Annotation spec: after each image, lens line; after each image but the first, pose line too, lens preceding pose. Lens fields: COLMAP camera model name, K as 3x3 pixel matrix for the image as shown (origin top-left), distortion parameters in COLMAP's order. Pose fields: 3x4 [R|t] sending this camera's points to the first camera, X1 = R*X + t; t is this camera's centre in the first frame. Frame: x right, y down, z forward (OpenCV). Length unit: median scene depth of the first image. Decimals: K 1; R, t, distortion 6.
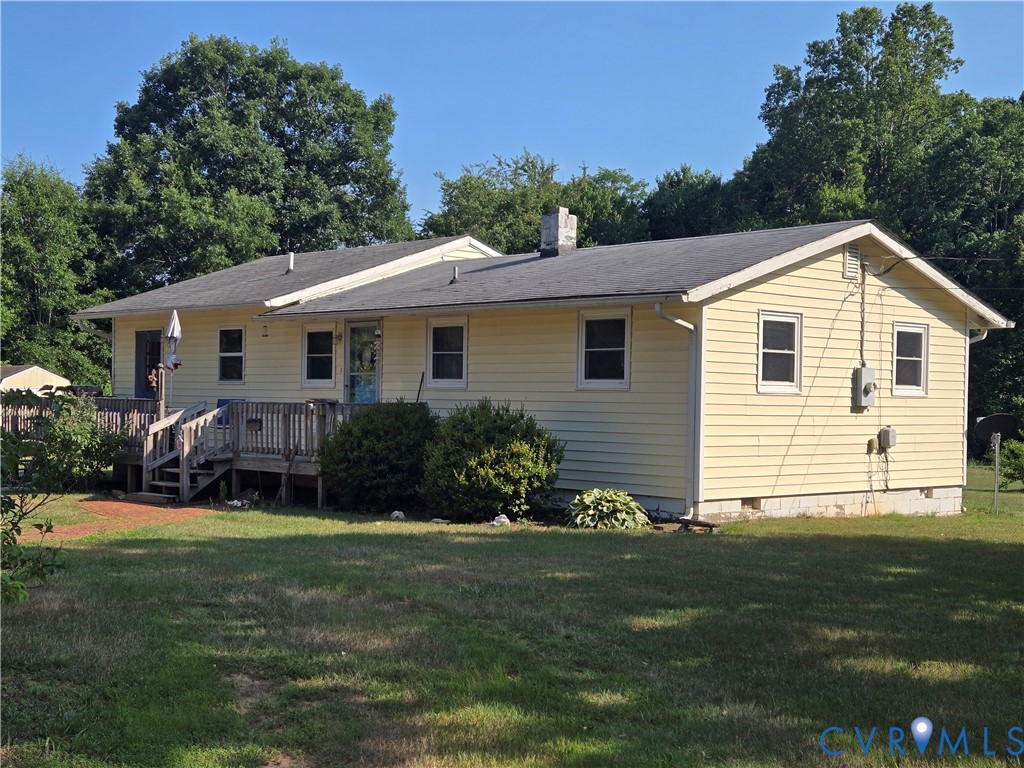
lens RADIAL K [[695.3, 0, 512.0], [0, 695.3, 384.0], [0, 0, 1]] dist [0.050355, -0.000289]
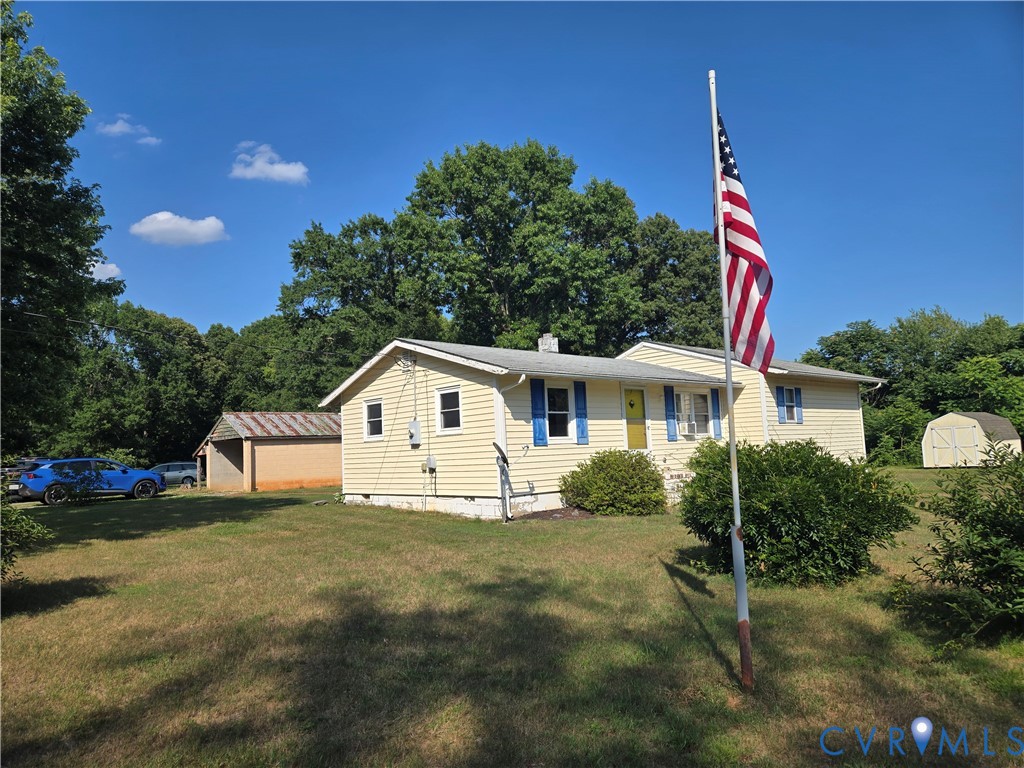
lens RADIAL K [[695.3, 0, 512.0], [0, 695.3, 384.0], [0, 0, 1]] dist [0.050355, -0.000289]
pose [[0.309325, -0.102718, -0.945393, 1.441330], [0.101558, 0.992032, -0.074556, 0.024120], [0.945518, -0.072950, 0.317292, 0.471148]]
